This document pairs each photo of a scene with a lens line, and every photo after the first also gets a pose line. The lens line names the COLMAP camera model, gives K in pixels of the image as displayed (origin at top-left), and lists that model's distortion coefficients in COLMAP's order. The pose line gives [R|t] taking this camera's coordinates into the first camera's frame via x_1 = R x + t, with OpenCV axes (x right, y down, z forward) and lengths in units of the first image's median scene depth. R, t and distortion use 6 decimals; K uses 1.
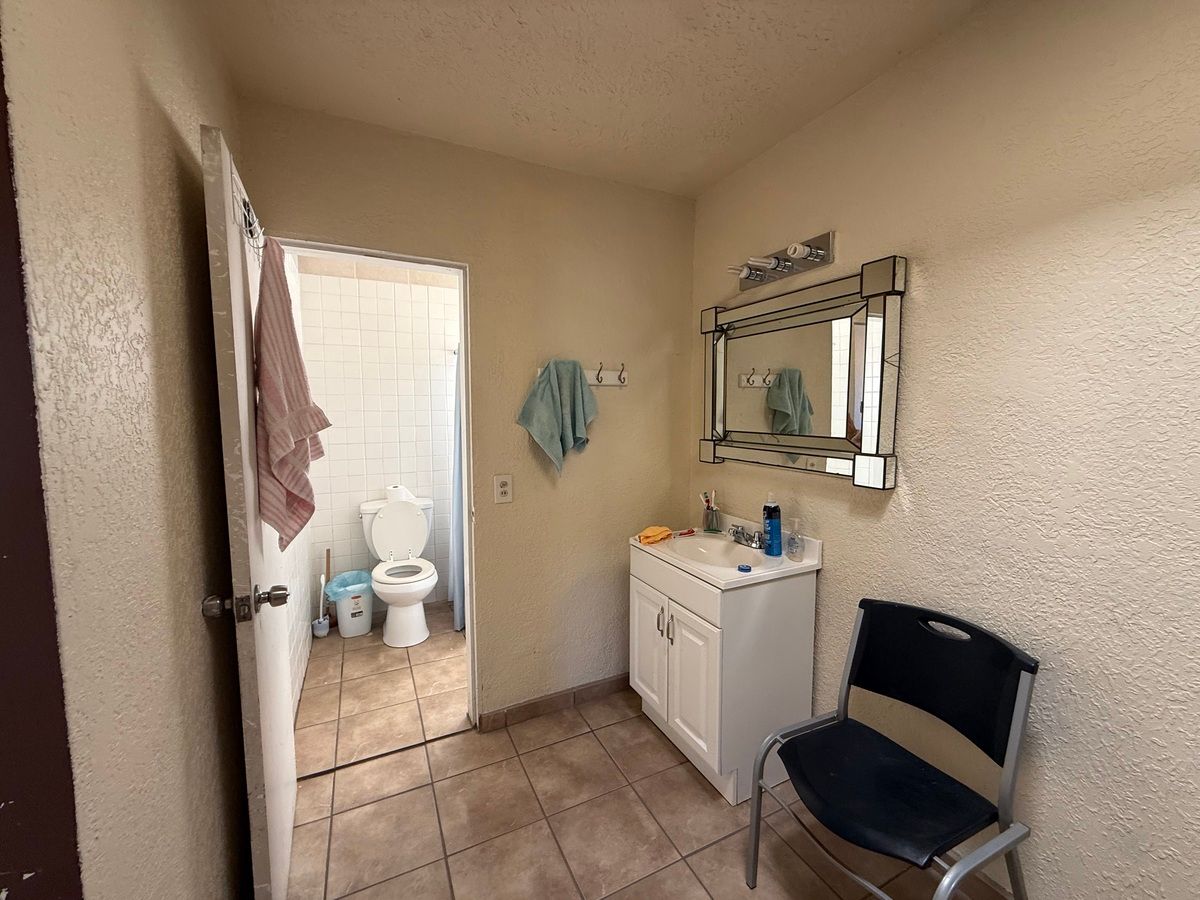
lens RADIAL K [[479.8, 0, 596.9], [0, 479.8, 448.4], [0, 0, 1]] dist [0.000319, 0.000364]
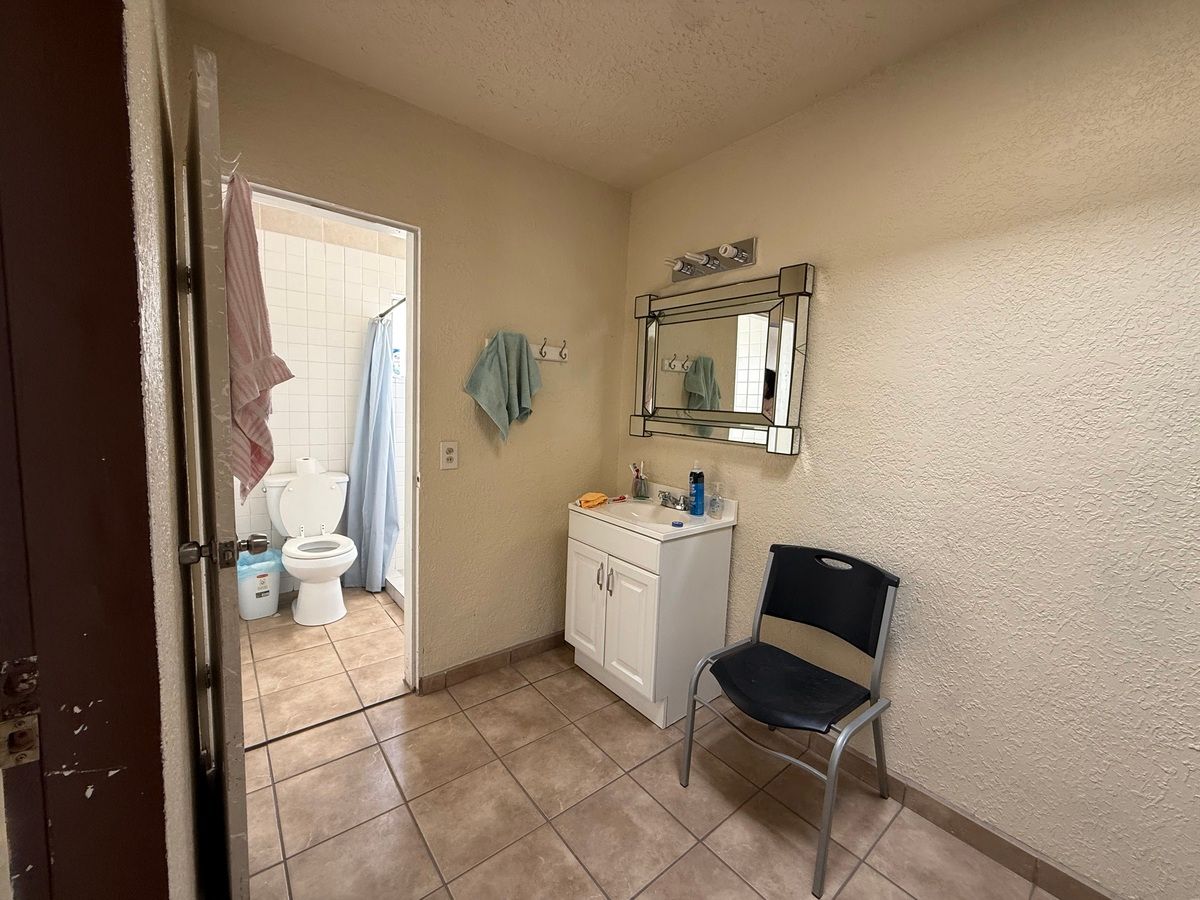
lens RADIAL K [[479.8, 0, 596.9], [0, 479.8, 448.4], [0, 0, 1]] dist [0.000319, 0.000364]
pose [[0.974498, 0.019156, 0.223576, -0.133342], [-0.024202, 0.999510, 0.019854, 0.047779], [-0.223086, -0.024759, 0.974484, -0.068373]]
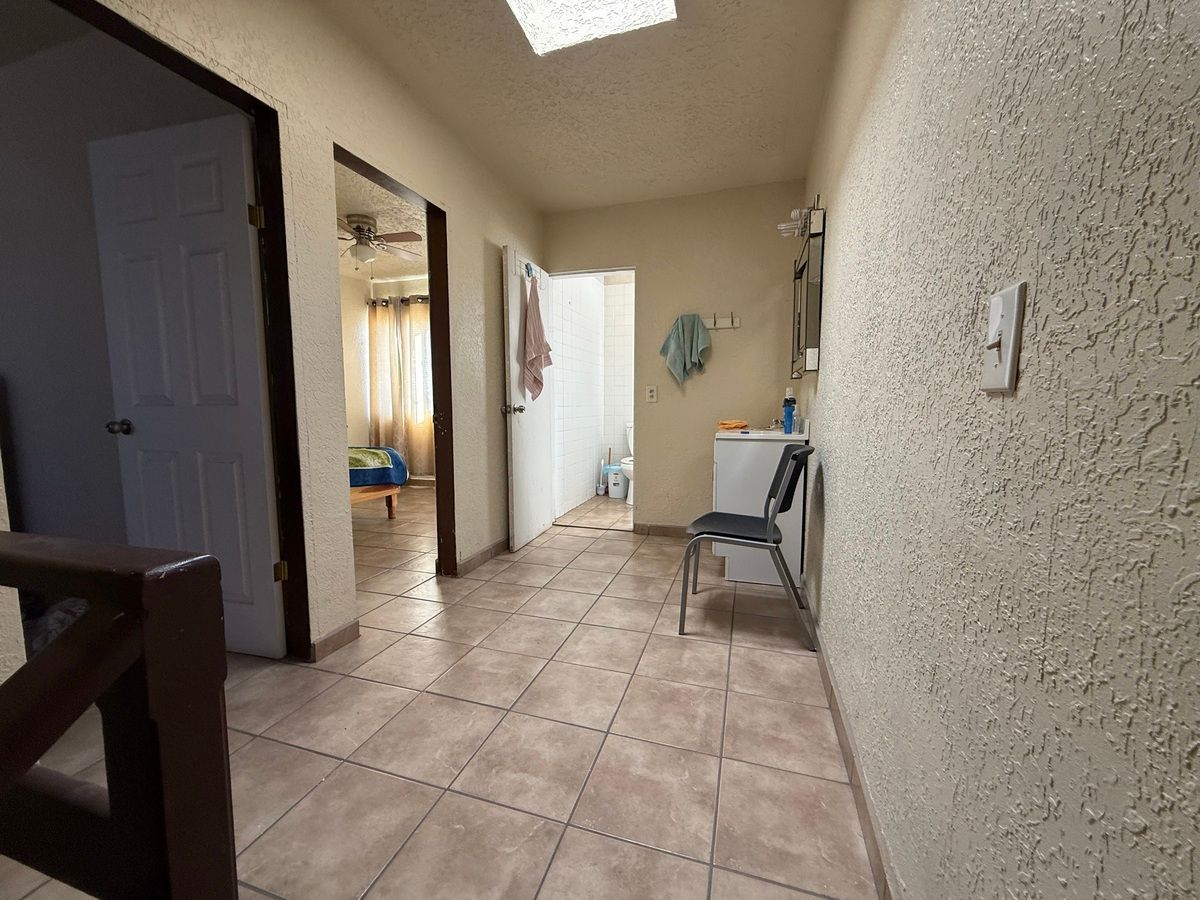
lens RADIAL K [[479.8, 0, 596.9], [0, 479.8, 448.4], [0, 0, 1]] dist [0.000319, 0.000364]
pose [[0.719330, 0.068750, -0.691258, 0.983554], [-0.055551, 0.997597, 0.041410, 0.248441], [0.692444, 0.008613, 0.721420, -0.425671]]
